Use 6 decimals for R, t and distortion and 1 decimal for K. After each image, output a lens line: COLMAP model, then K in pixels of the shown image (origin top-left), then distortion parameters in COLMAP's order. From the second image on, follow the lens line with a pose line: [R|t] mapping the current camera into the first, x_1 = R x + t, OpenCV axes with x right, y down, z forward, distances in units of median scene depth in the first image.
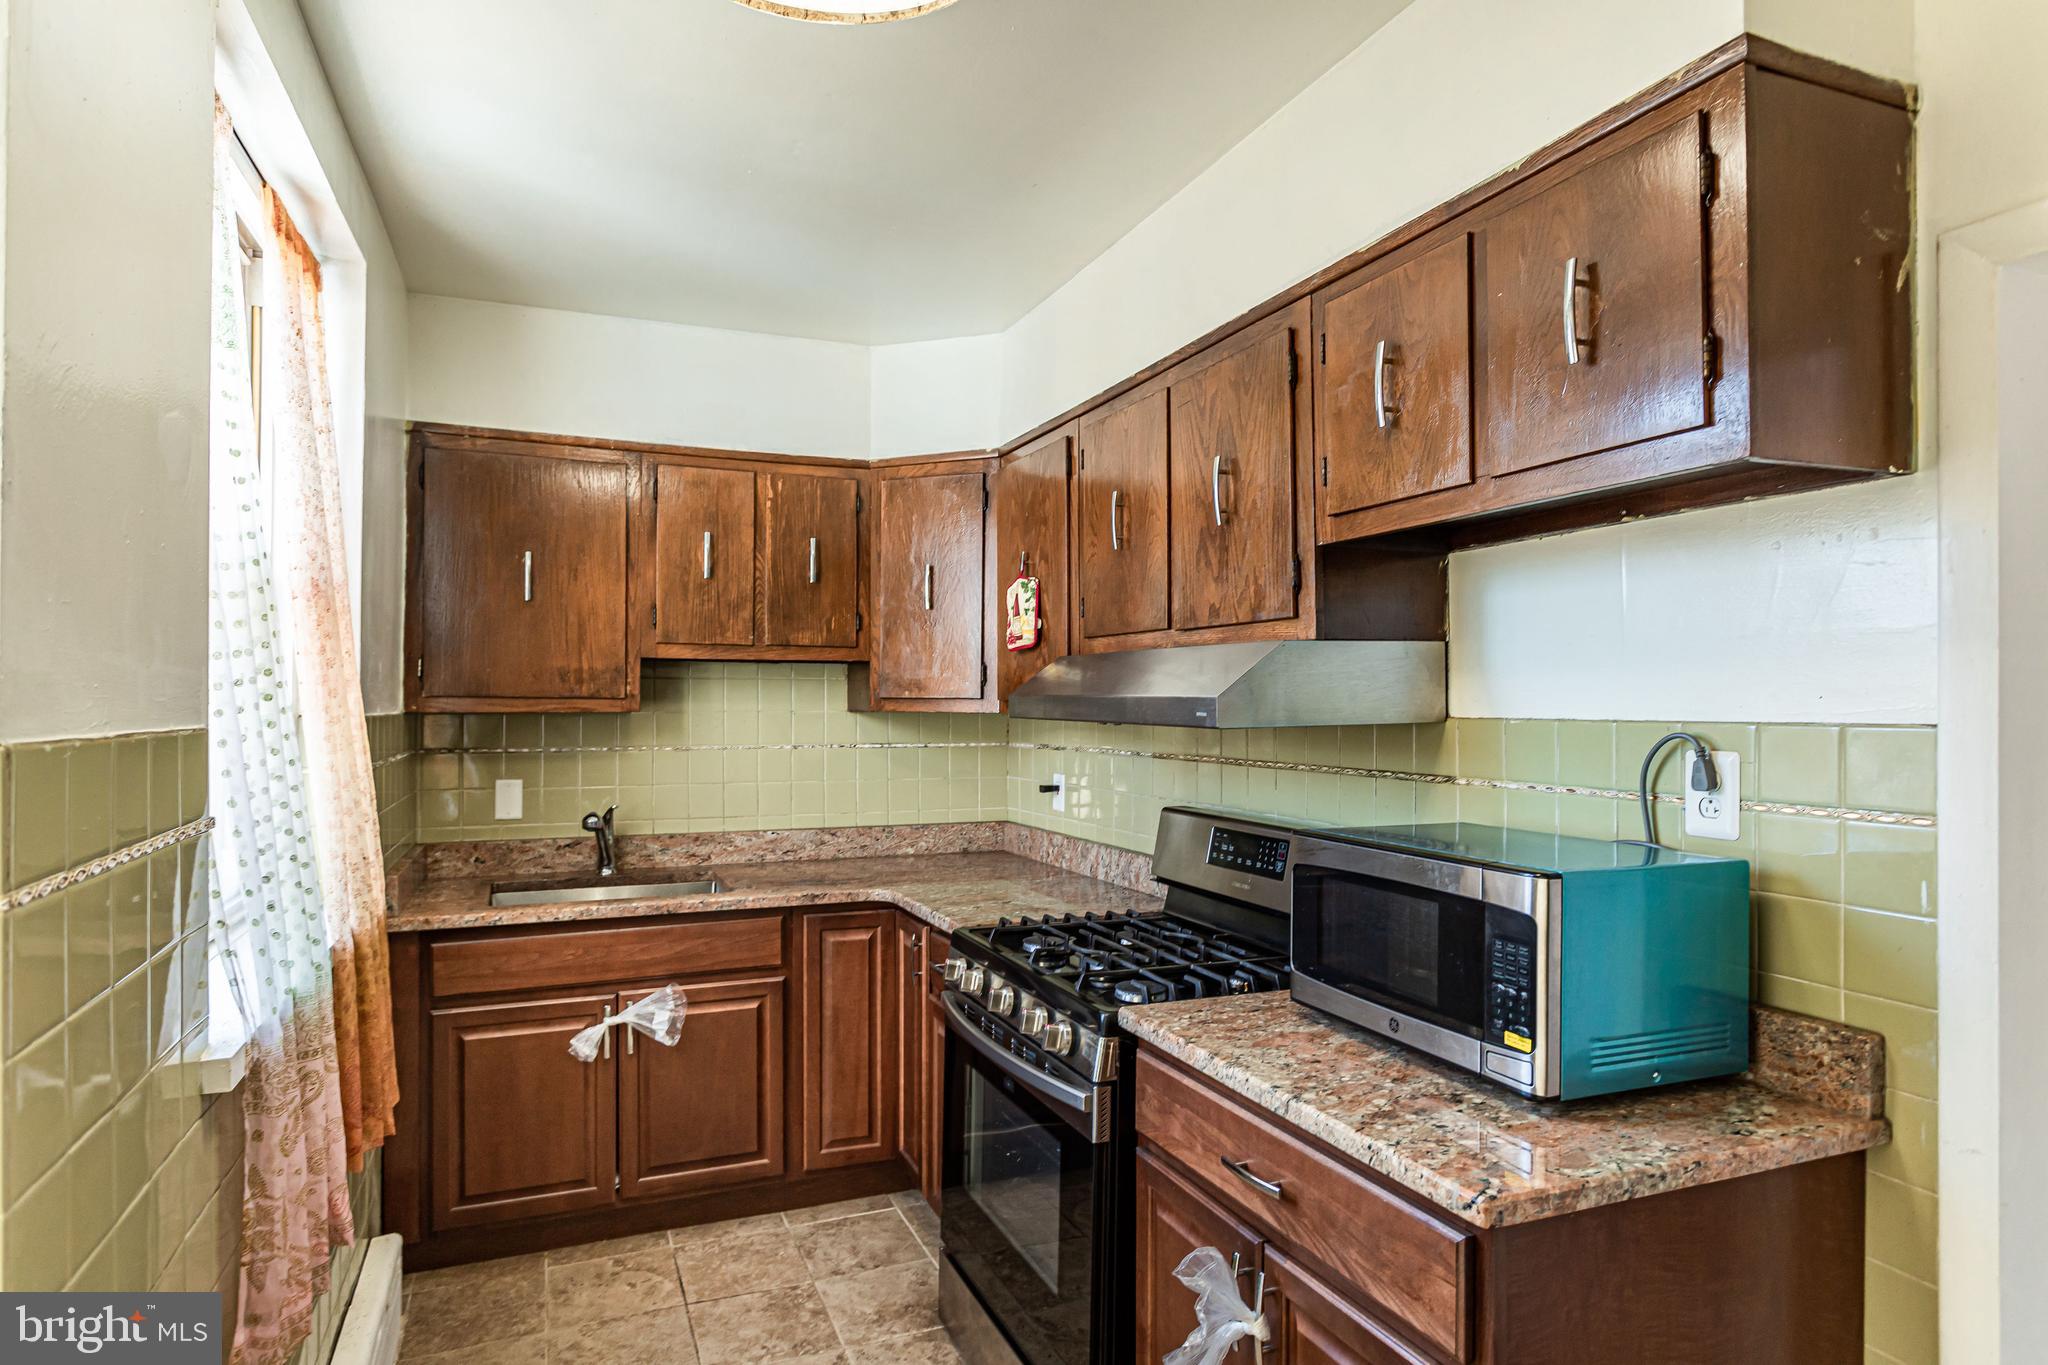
lens RADIAL K [[1120.2, 0, 975.0], [0, 1120.2, 706.2], [0, 0, 1]] dist [-0.008620, 0.005206]
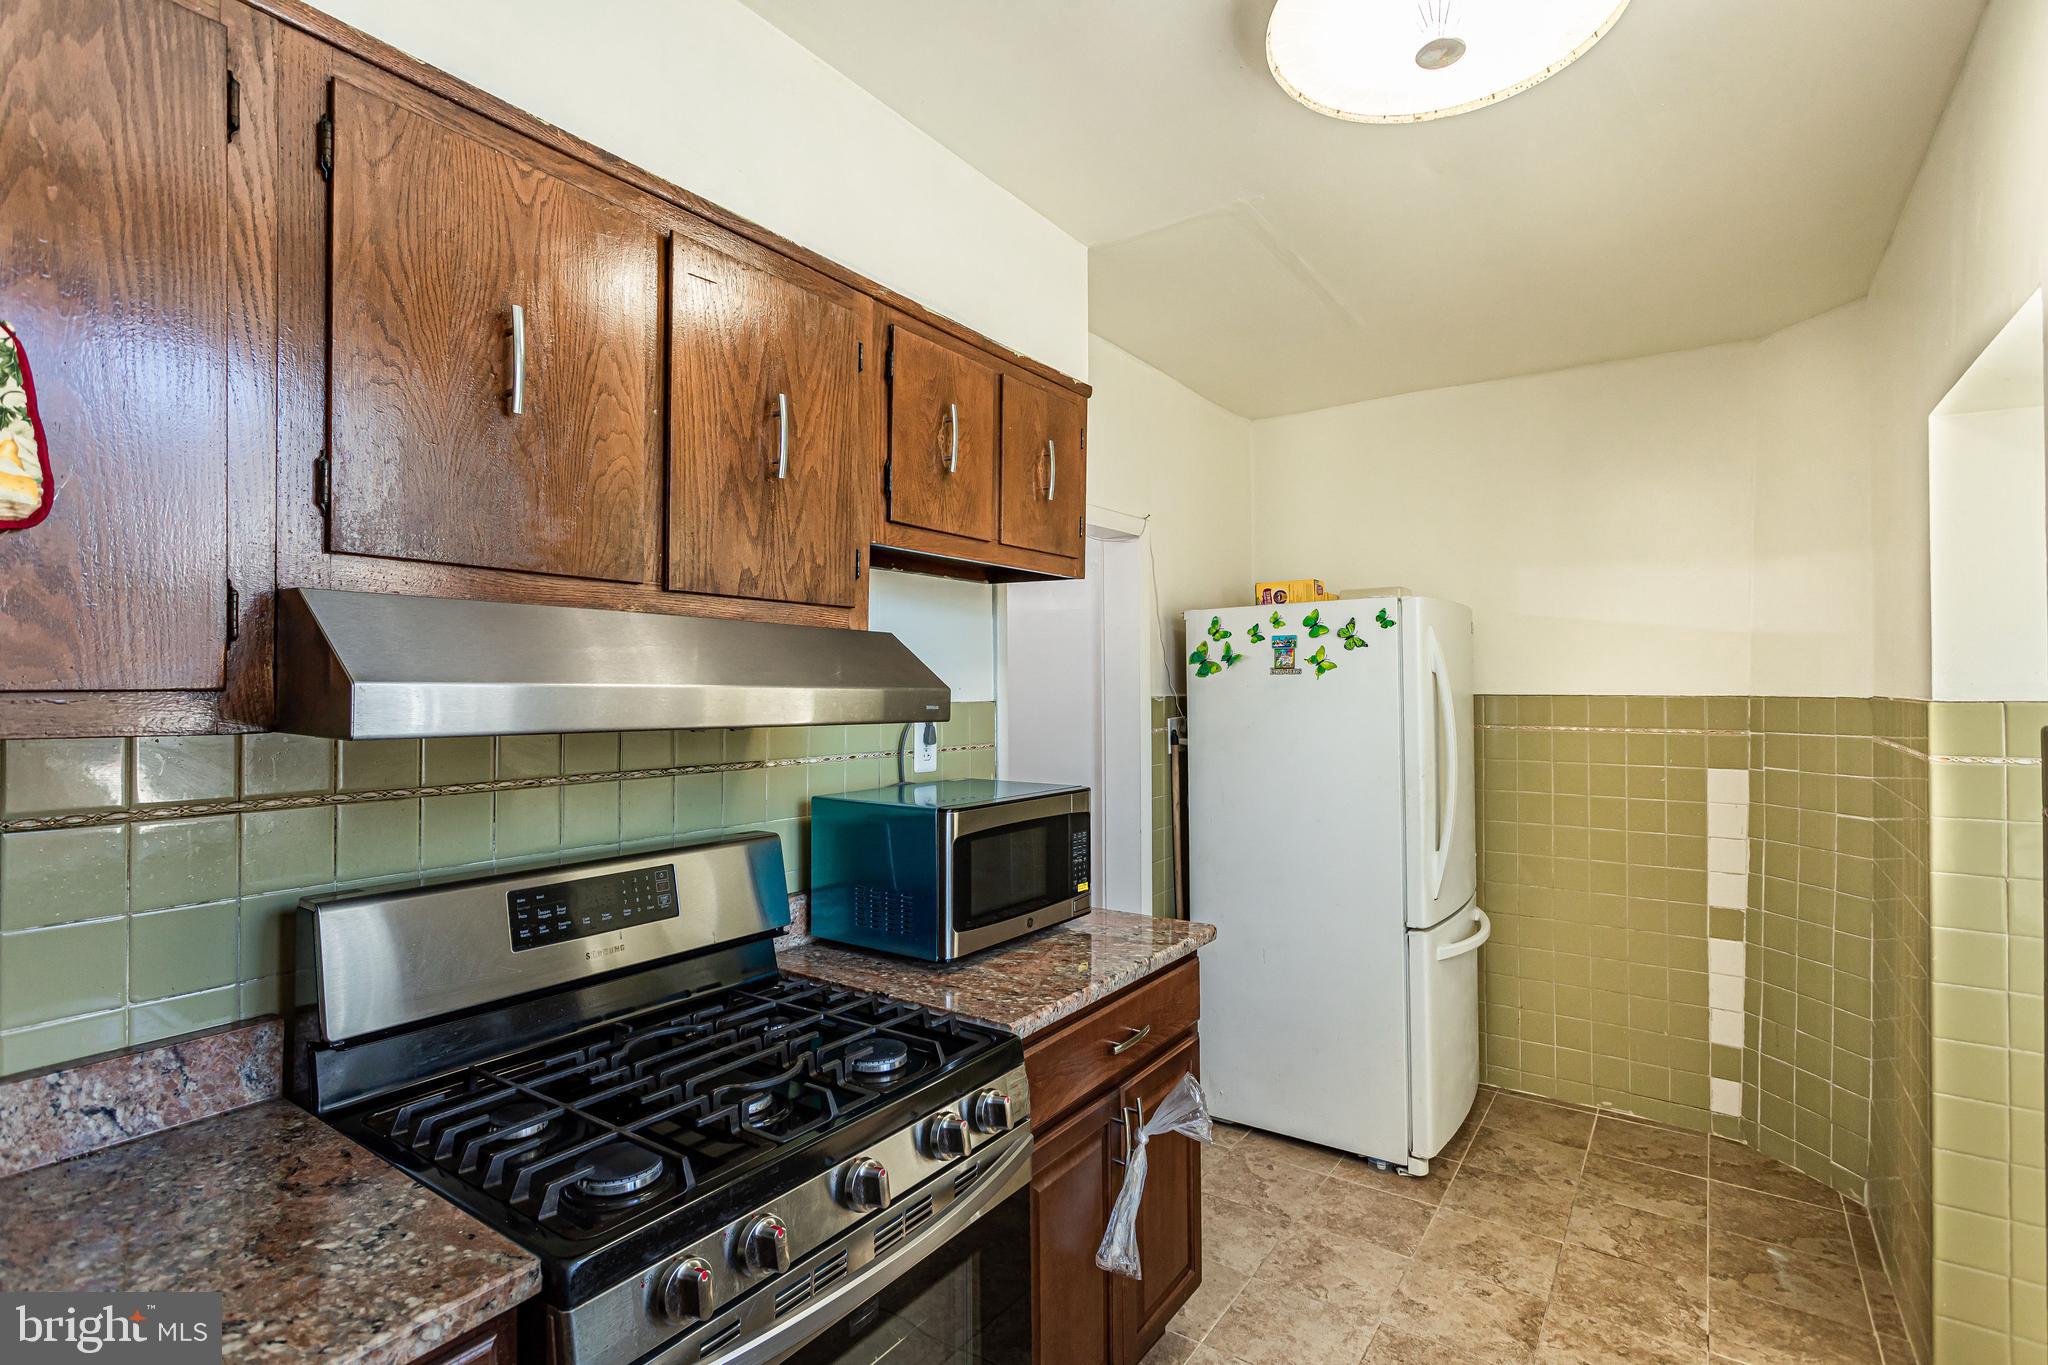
lens RADIAL K [[976.5, 0, 1031.5], [0, 976.5, 681.4], [0, 0, 1]] dist [0.000579, 0.003394]
pose [[-0.558733, 0.003415, 0.829341, -0.357128], [0.002090, 0.999994, -0.002710, -0.008070], [-0.829345, 0.000219, -0.558737, 0.933031]]
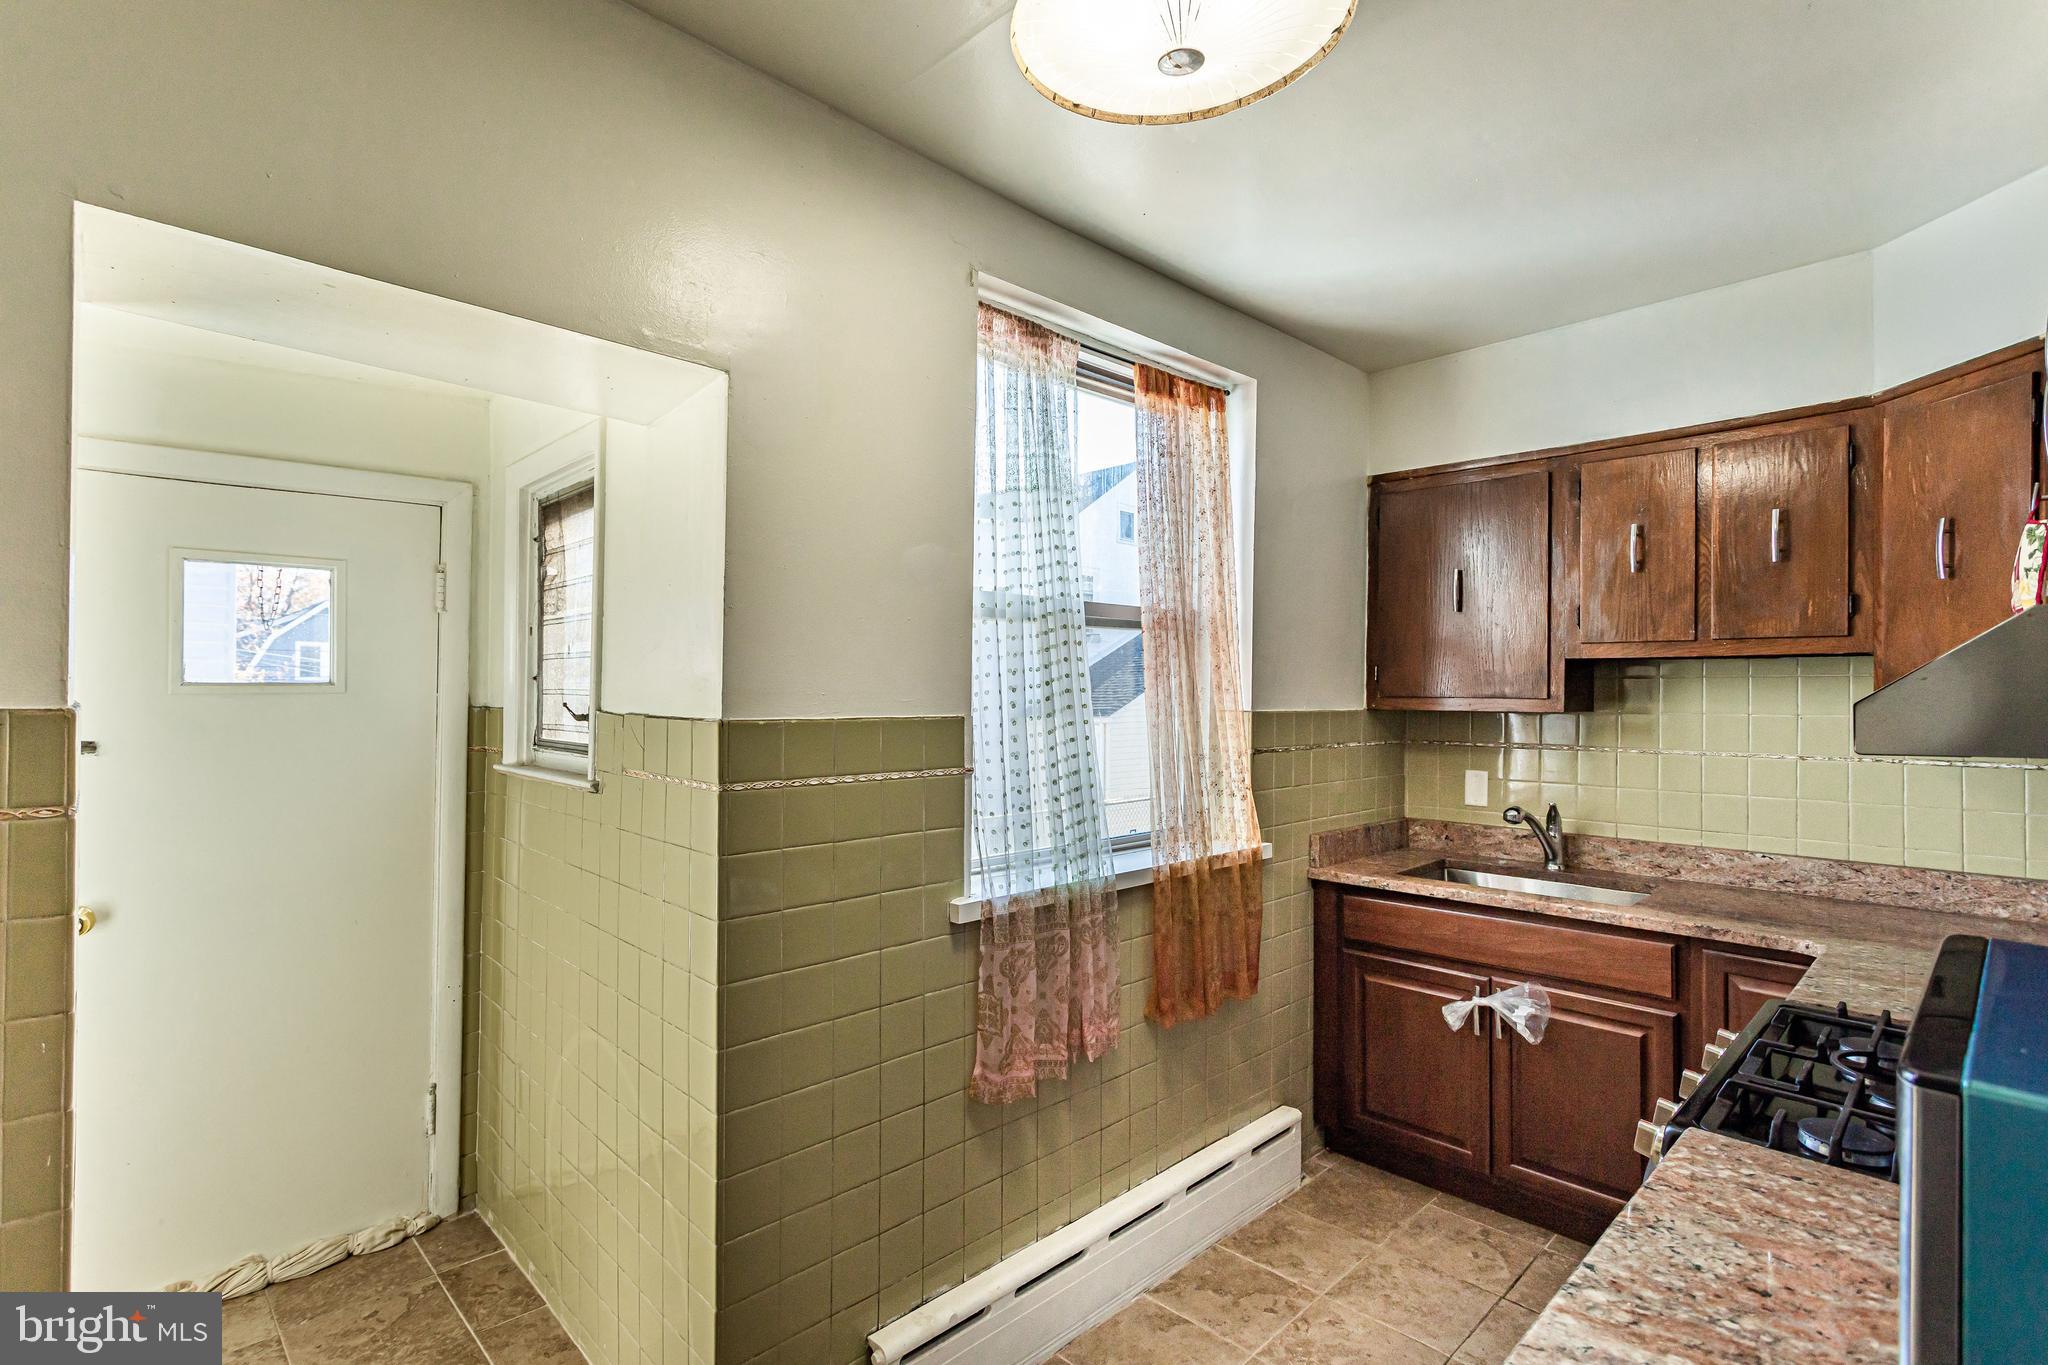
lens RADIAL K [[976.5, 0, 1014.5], [0, 976.5, 686.1], [0, 0, 1]] dist [0.000579, 0.003394]
pose [[0.381536, -0.007689, -0.924322, 0.360893], [-0.006863, 0.999914, -0.011150, -0.006003], [0.924329, 0.010598, 0.381450, 0.223338]]
